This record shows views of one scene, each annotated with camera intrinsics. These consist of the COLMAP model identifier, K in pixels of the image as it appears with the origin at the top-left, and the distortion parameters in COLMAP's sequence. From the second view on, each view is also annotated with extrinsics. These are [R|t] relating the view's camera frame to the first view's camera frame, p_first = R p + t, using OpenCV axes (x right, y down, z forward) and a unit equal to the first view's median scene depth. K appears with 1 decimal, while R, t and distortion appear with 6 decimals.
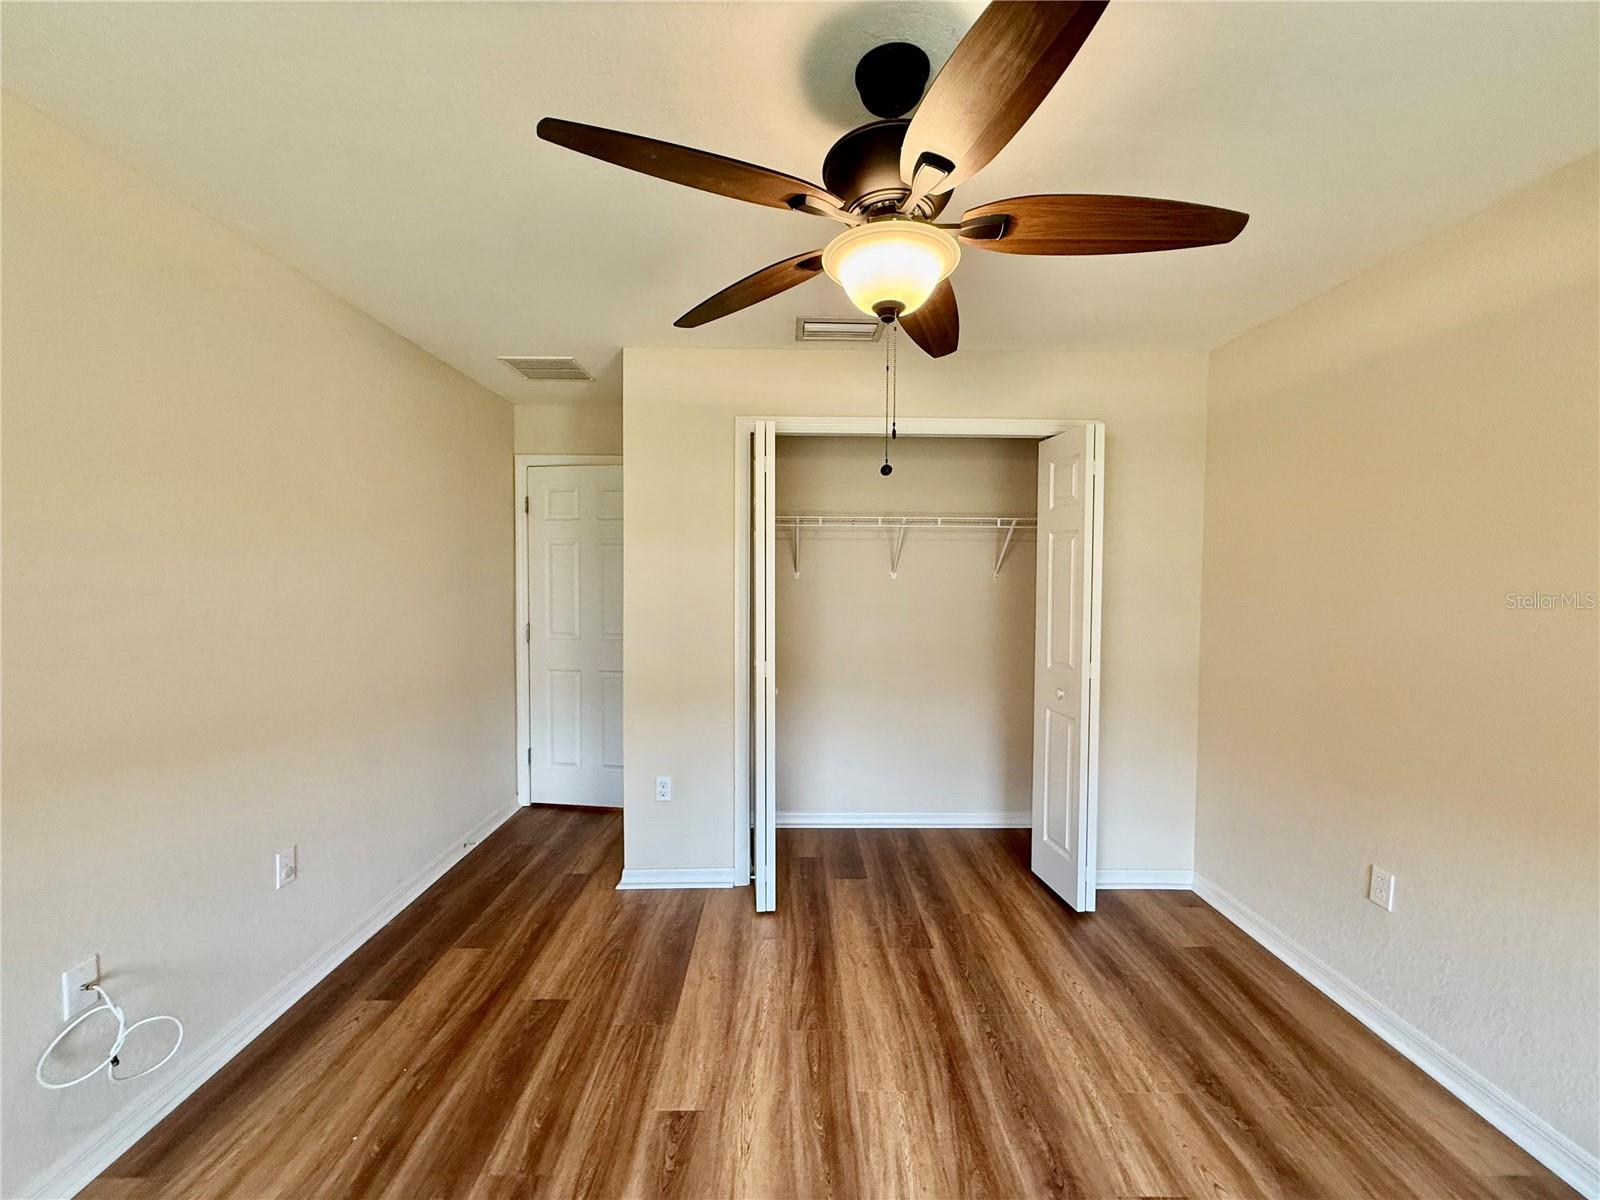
lens RADIAL K [[639.3, 0, 800.5], [0, 639.3, 606.7], [0, 0, 1]] dist [0.000134, 0.000071]
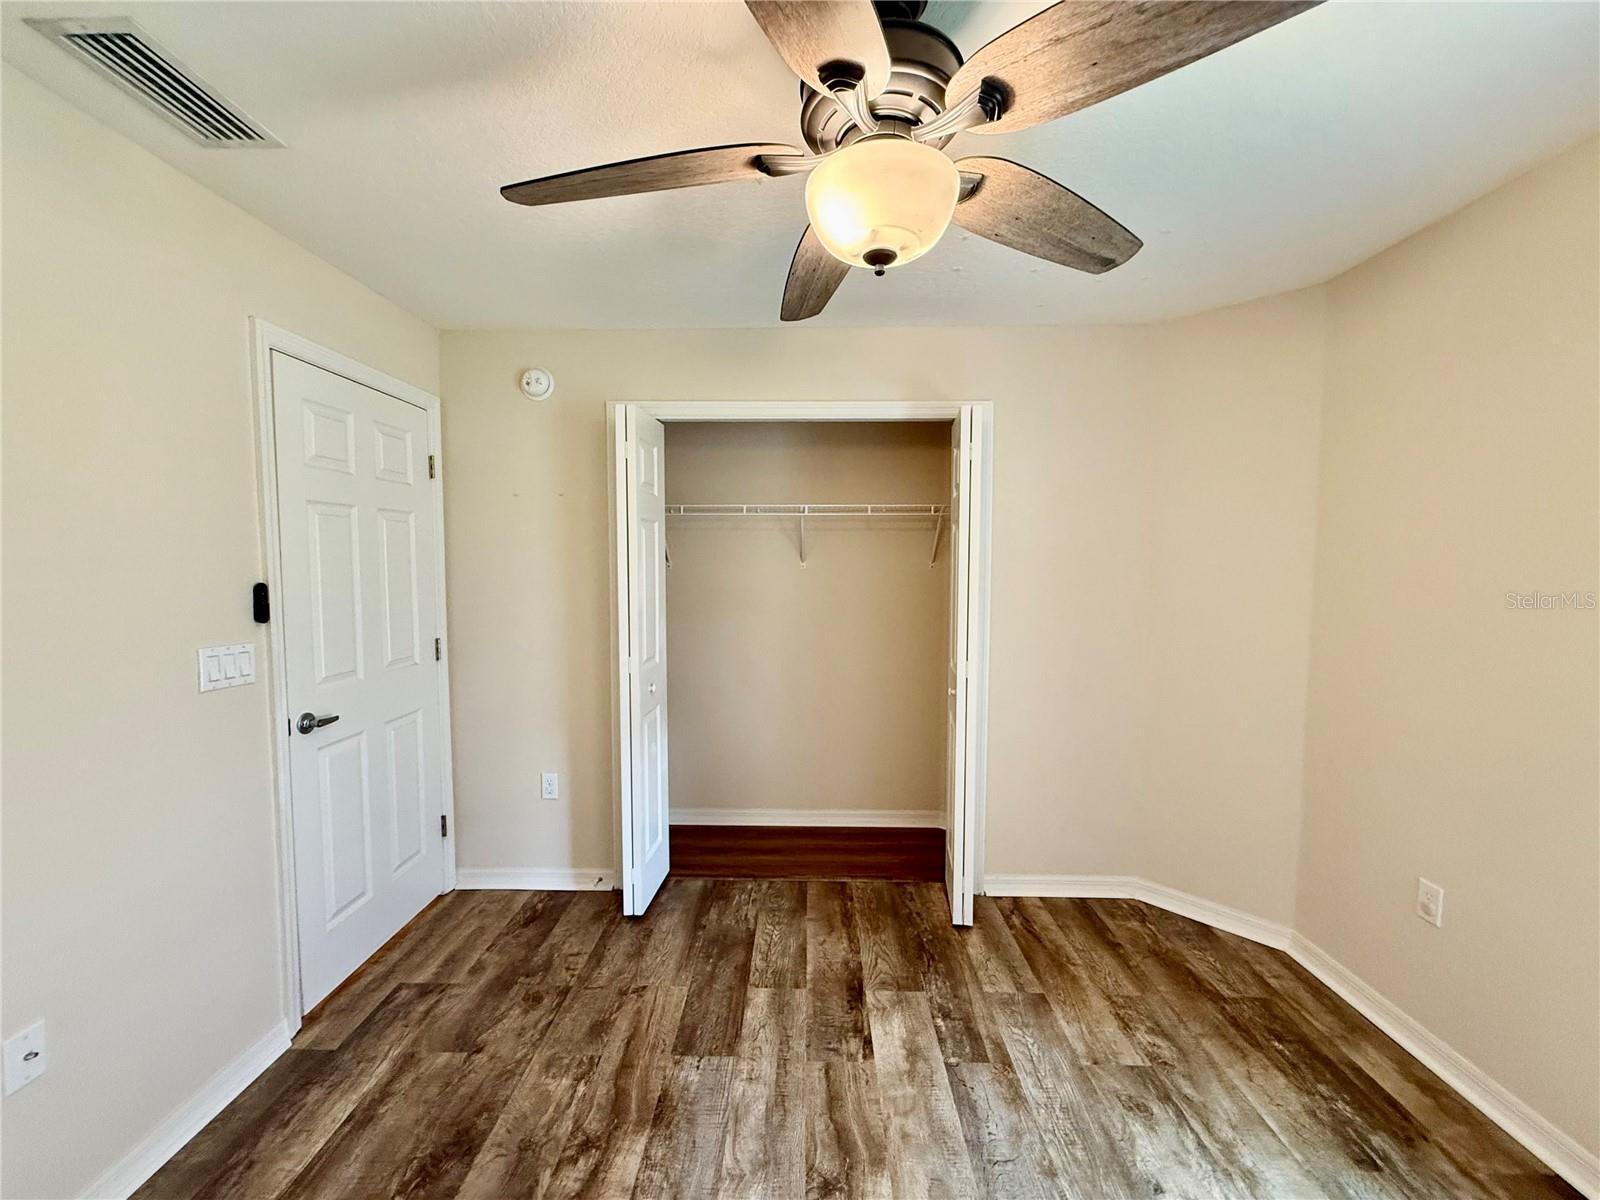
lens RADIAL K [[639.3, 0, 796.9], [0, 639.3, 594.4], [0, 0, 1]] dist [0.000134, 0.000071]
pose [[0.999010, 0.000753, -0.044486, 0.230829], [-0.000754, 1.000000, 0.000001, -0.007677], [0.044486, 0.000032, 0.999010, 0.049312]]
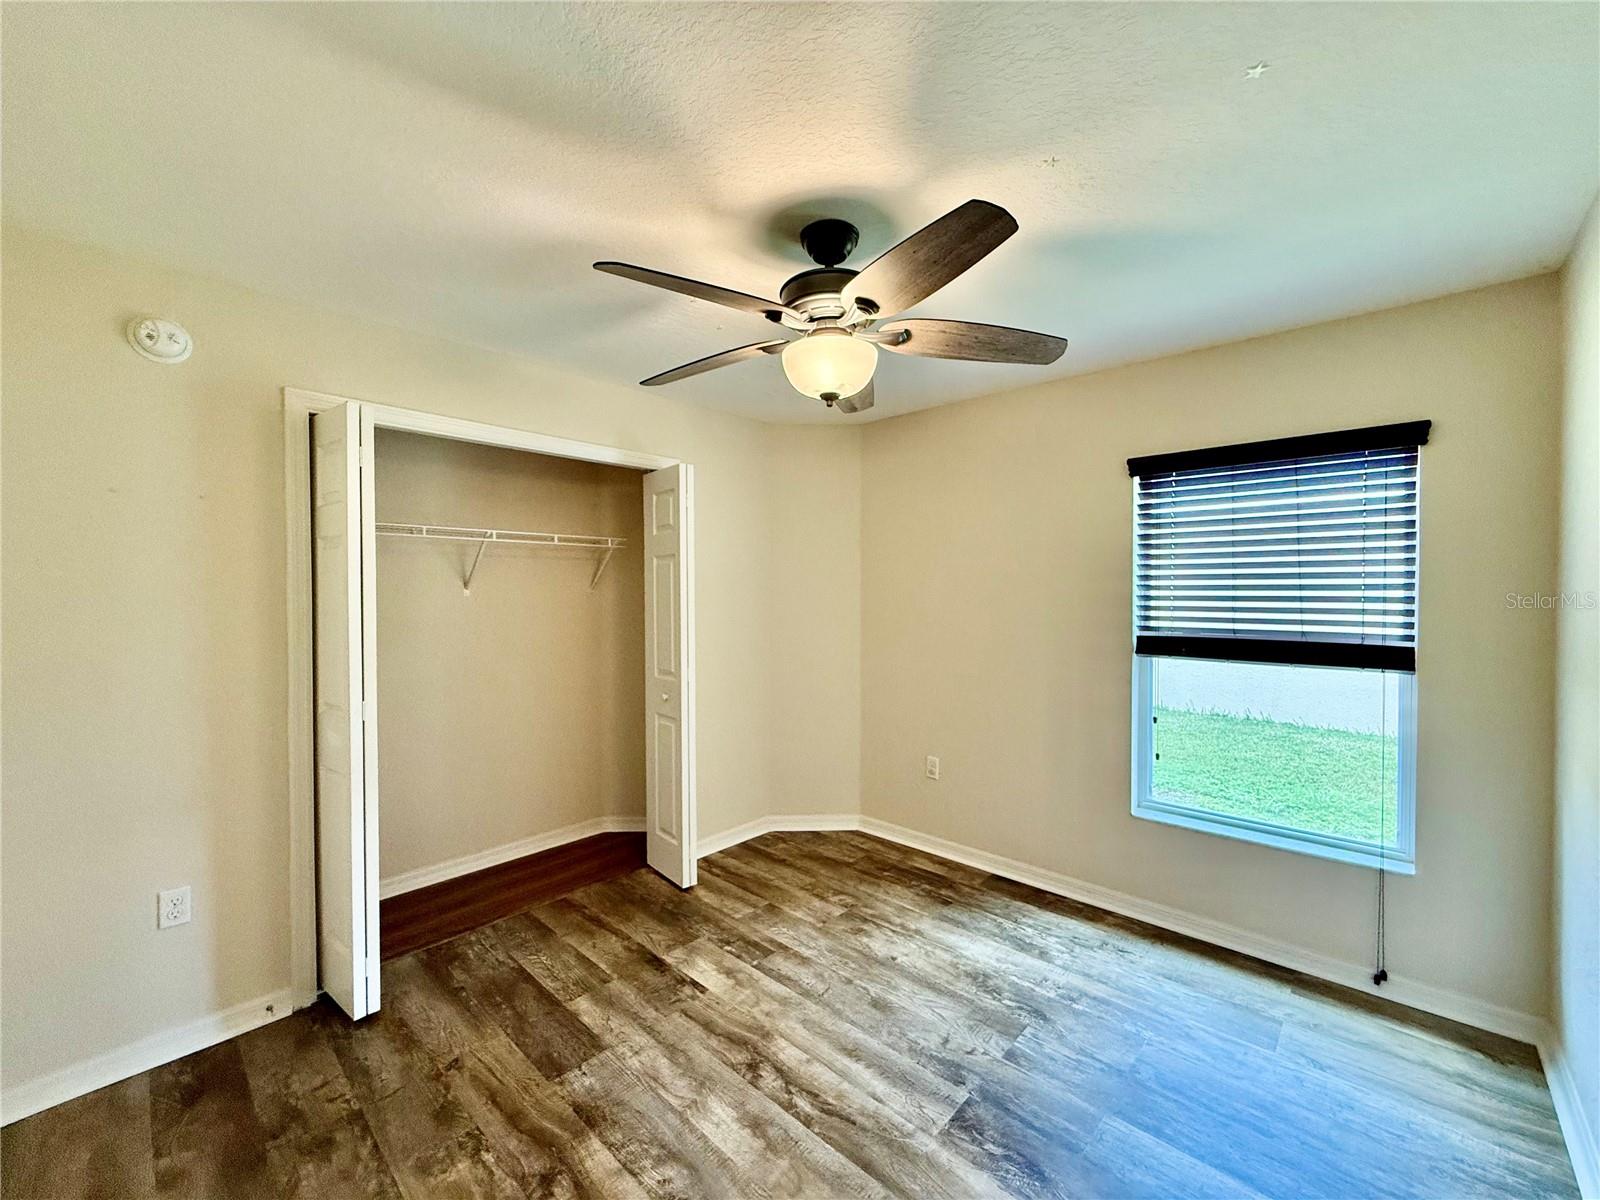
lens RADIAL K [[639.3, 0, 798.9], [0, 639.3, 593.7], [0, 0, 1]] dist [0.000134, 0.000071]
pose [[0.700209, -0.008357, 0.713889, -0.218320], [0.039189, 0.998874, -0.026744, -0.006538], [-0.712861, 0.046703, 0.699748, 0.035987]]
